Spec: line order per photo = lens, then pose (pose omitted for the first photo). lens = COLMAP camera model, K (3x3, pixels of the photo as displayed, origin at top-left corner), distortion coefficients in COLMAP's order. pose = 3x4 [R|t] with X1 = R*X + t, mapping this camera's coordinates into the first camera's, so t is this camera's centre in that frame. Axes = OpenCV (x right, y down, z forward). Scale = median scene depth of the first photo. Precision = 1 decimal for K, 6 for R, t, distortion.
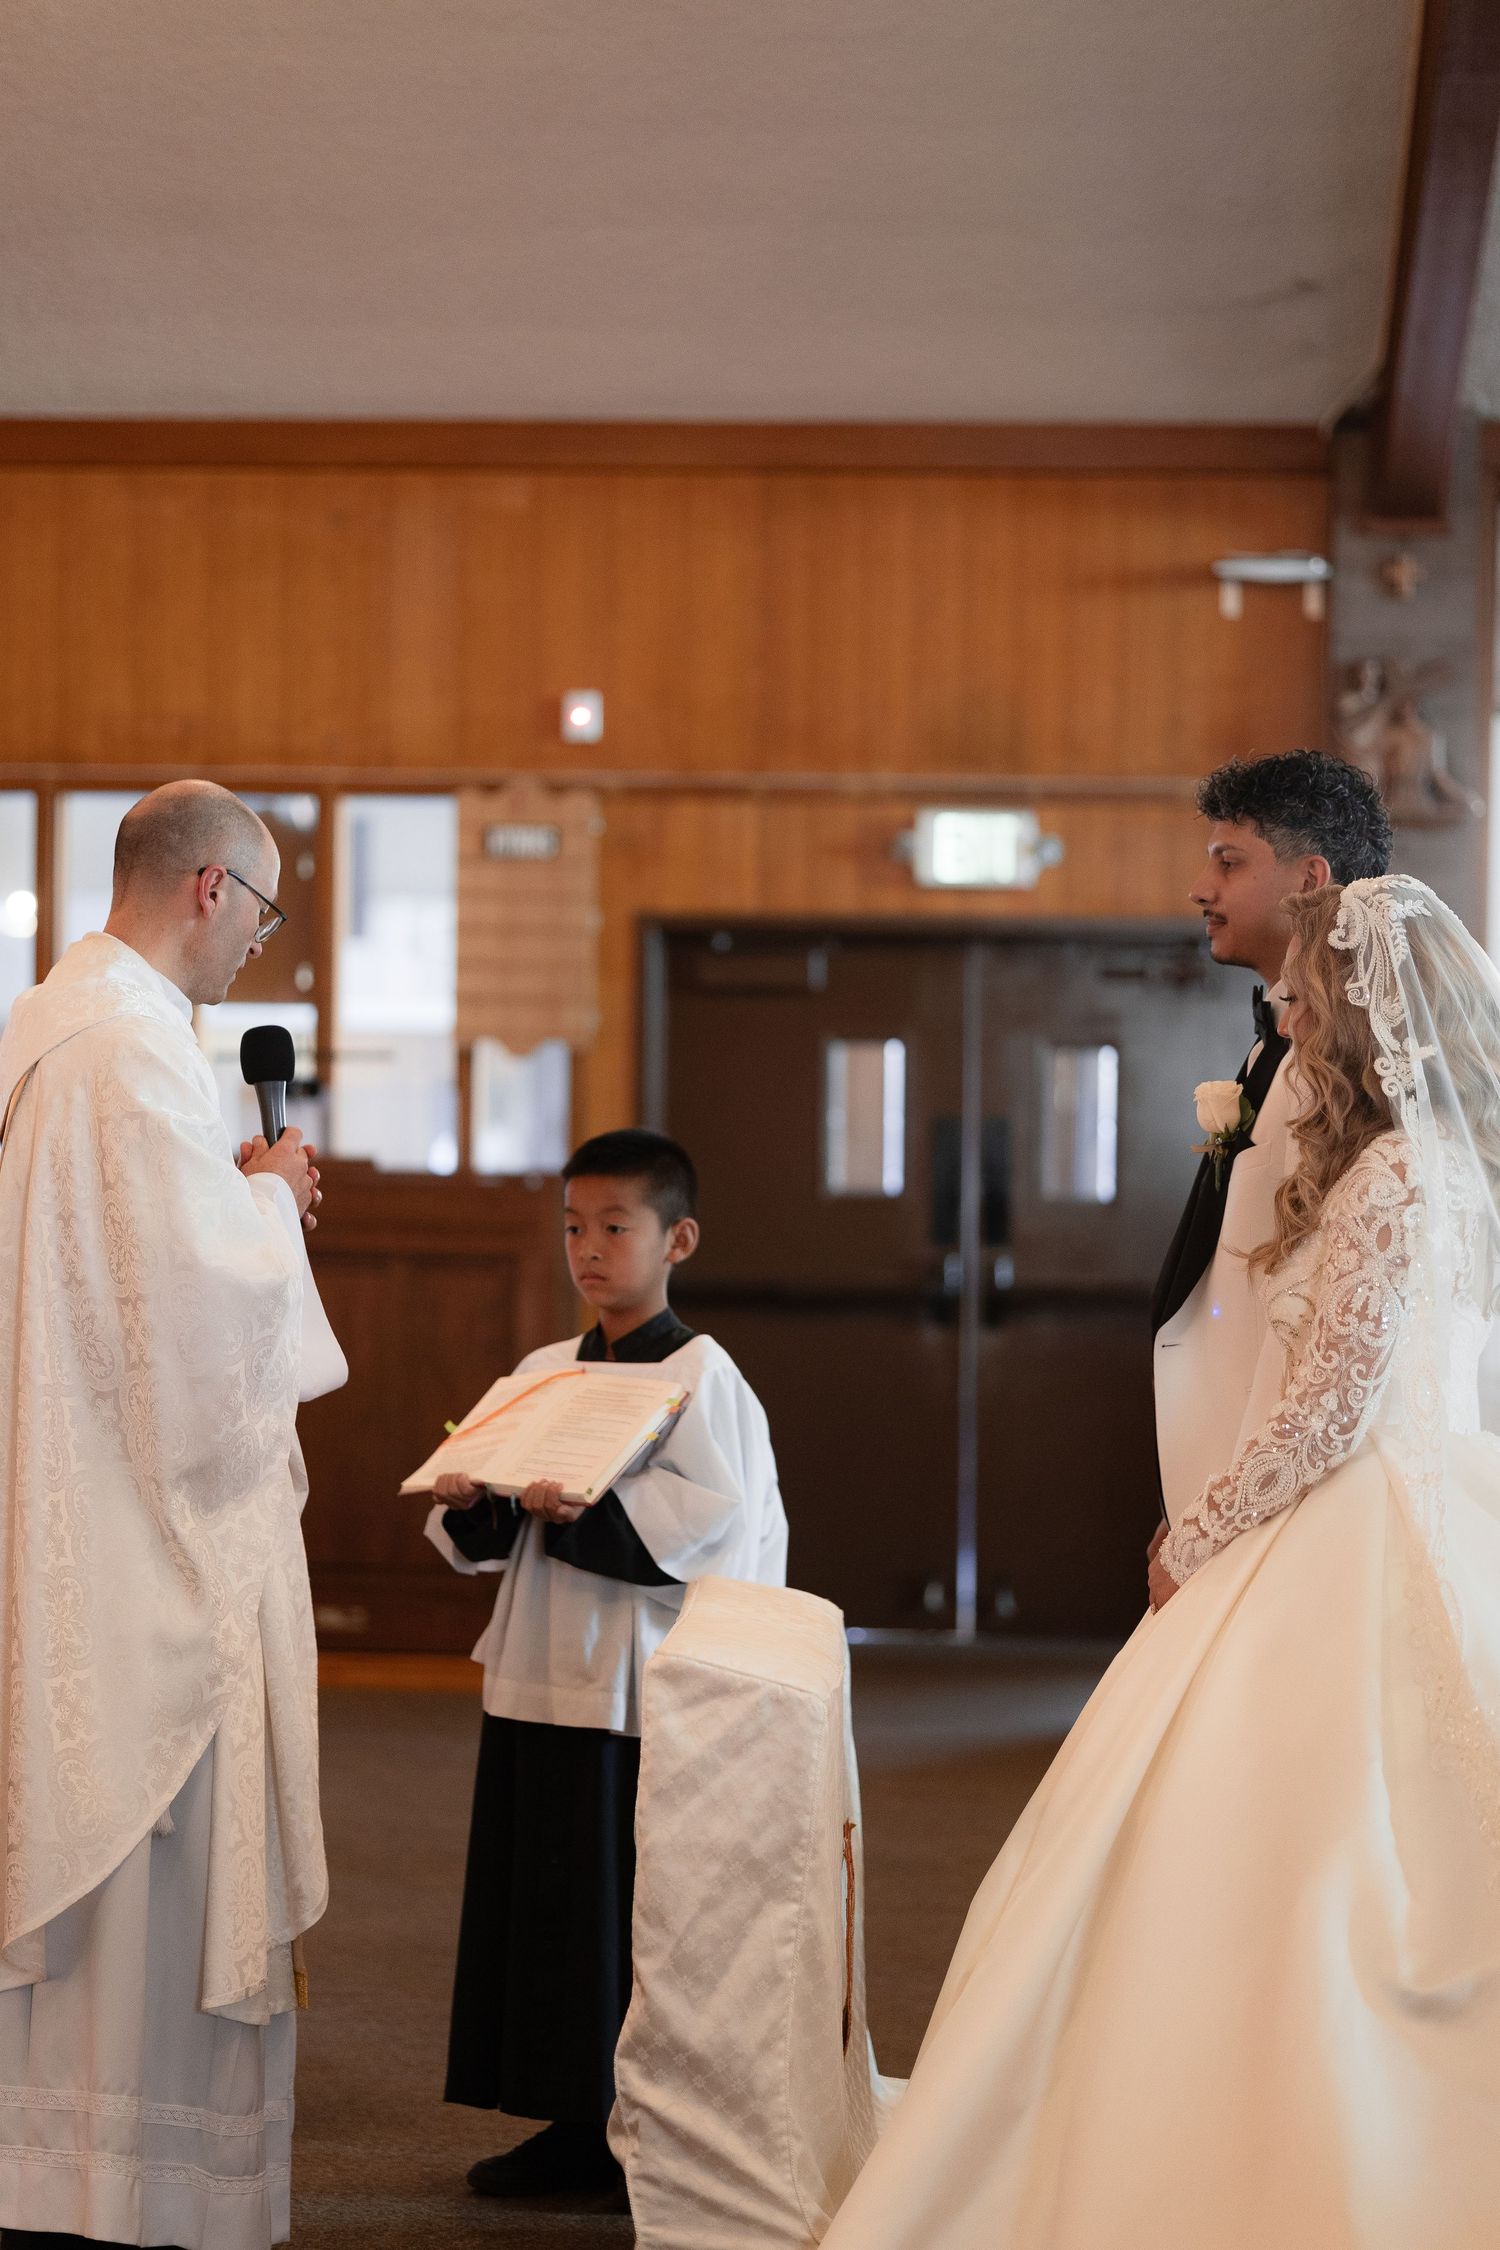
lens RADIAL K [[5291.6, 0, 750.2], [0, 5291.6, 1142.5], [0, 0, 1]] dist [0.052108, 0.000000]
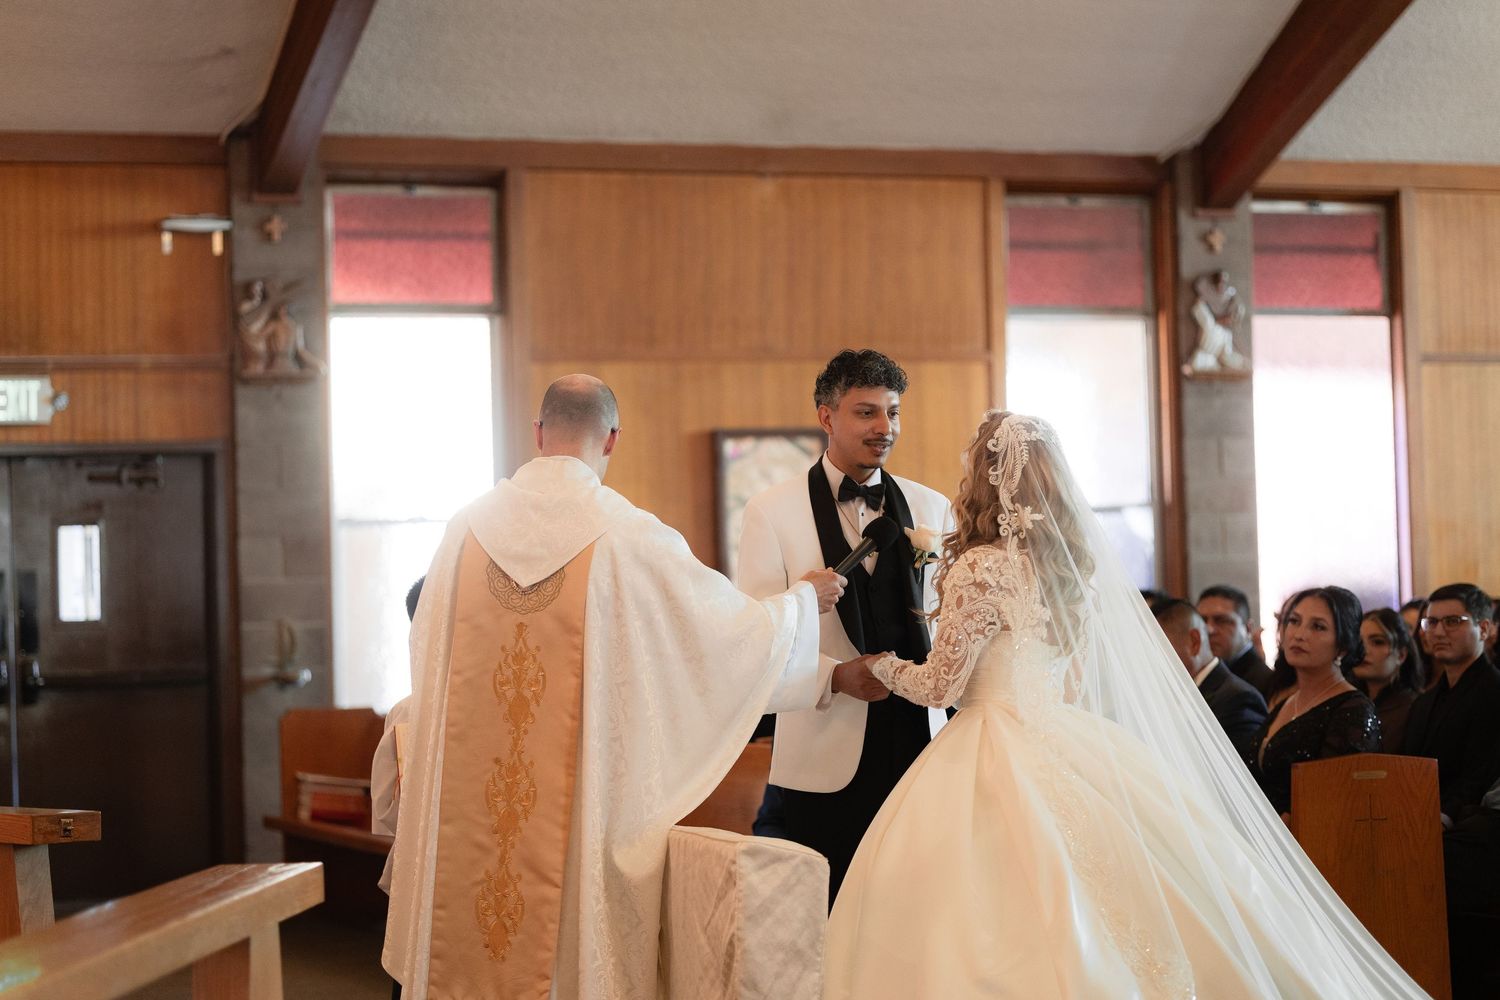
lens RADIAL K [[3527.7, 0, 741.4], [0, 3527.7, 484.5], [0, 0, 1]] dist [0.052108, 0.000000]
pose [[0.911104, -0.030054, 0.411080, -0.194899], [0.041625, 0.998948, -0.019221, -0.001530], [-0.410070, 0.034624, 0.911396, -0.045855]]
